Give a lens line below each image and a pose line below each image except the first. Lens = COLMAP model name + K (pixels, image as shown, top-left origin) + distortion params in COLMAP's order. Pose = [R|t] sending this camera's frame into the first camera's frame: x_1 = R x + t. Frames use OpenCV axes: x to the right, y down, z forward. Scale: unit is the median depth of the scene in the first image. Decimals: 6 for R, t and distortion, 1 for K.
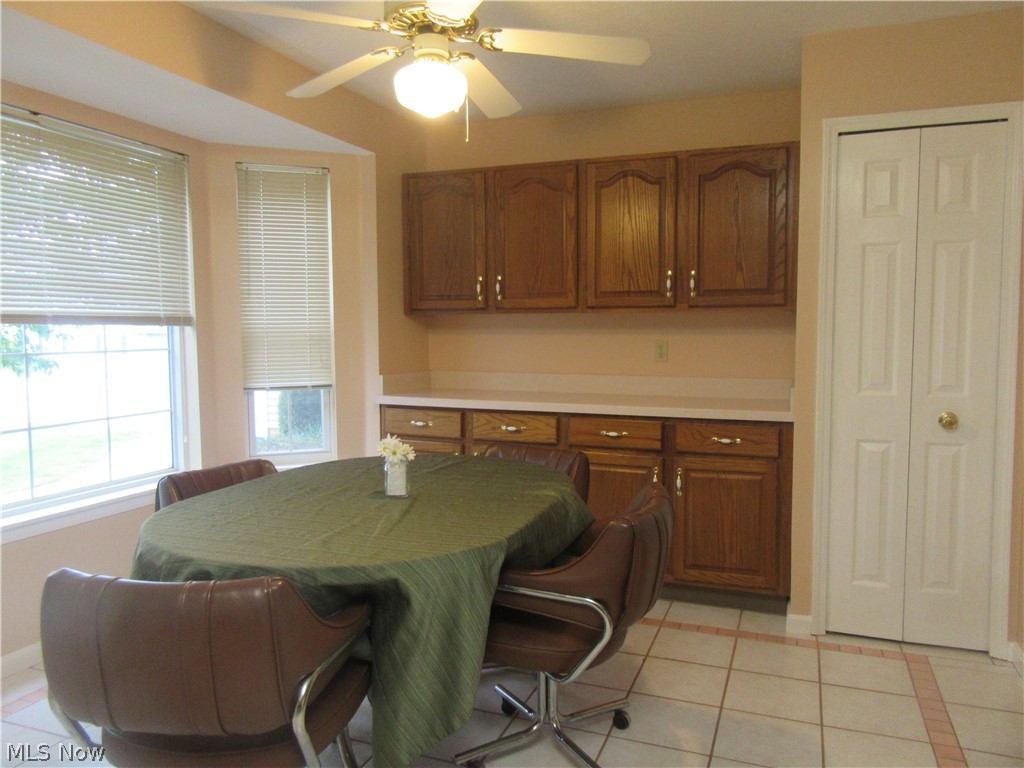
lens RADIAL K [[774.9, 0, 506.7], [0, 774.9, 373.1], [0, 0, 1]] dist [0.016175, -0.000560]
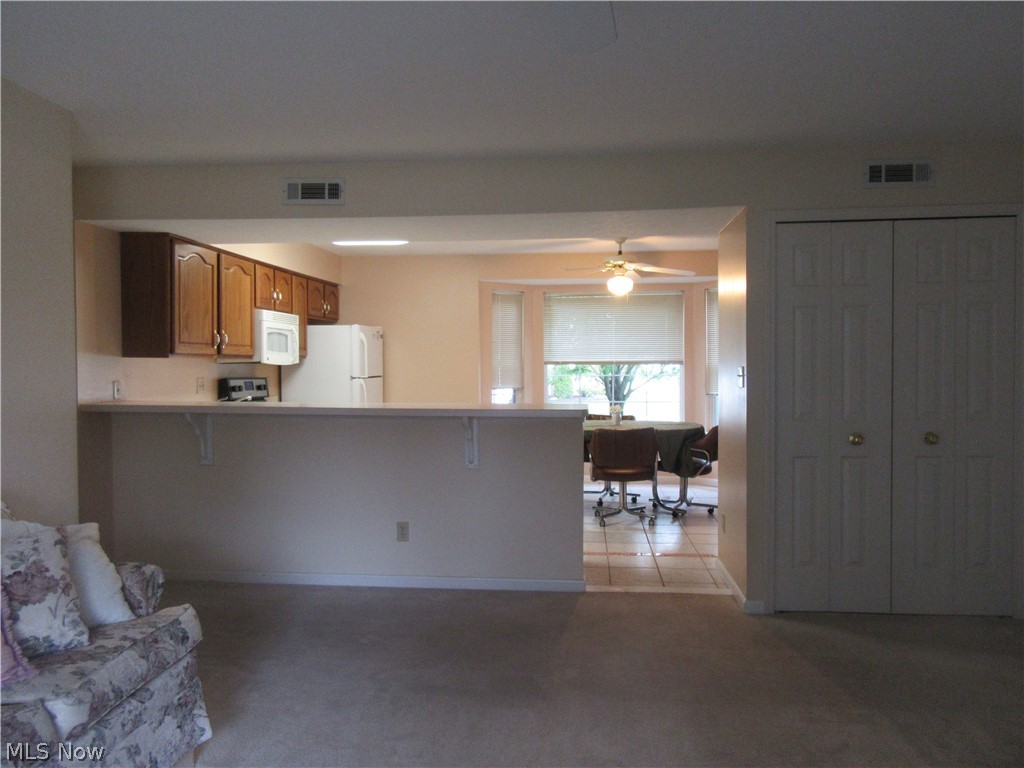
lens RADIAL K [[767.3, 0, 512.6], [0, 767.3, 370.0], [0, 0, 1]] dist [0.068716, 0.000420]
pose [[0.269618, 0.011660, -0.962897, 1.639452], [-0.047889, 0.998852, -0.001314, -0.018453], [0.961776, 0.046466, 0.269867, -0.088165]]
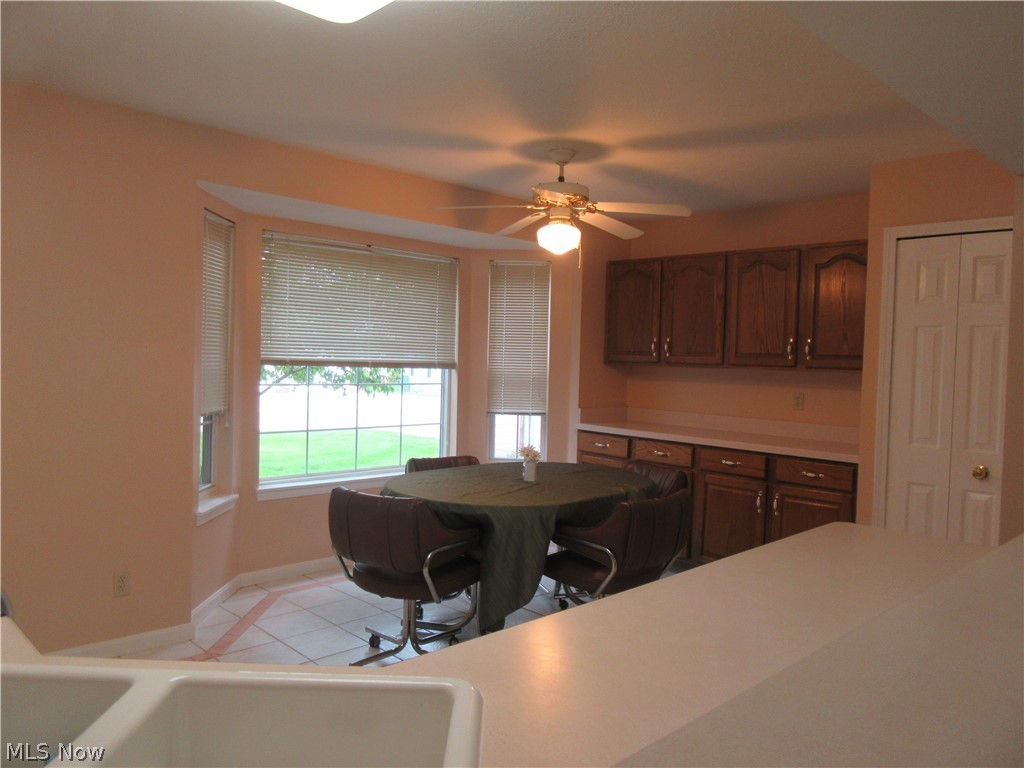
lens RADIAL K [[767.3, 0, 512.6], [0, 767.3, 370.0], [0, 0, 1]] dist [0.068716, 0.000420]
pose [[0.913647, 0.035358, -0.404967, 0.310345], [-0.054023, 0.997935, -0.034752, -0.012581], [0.402902, 0.053629, 0.913670, -0.335035]]
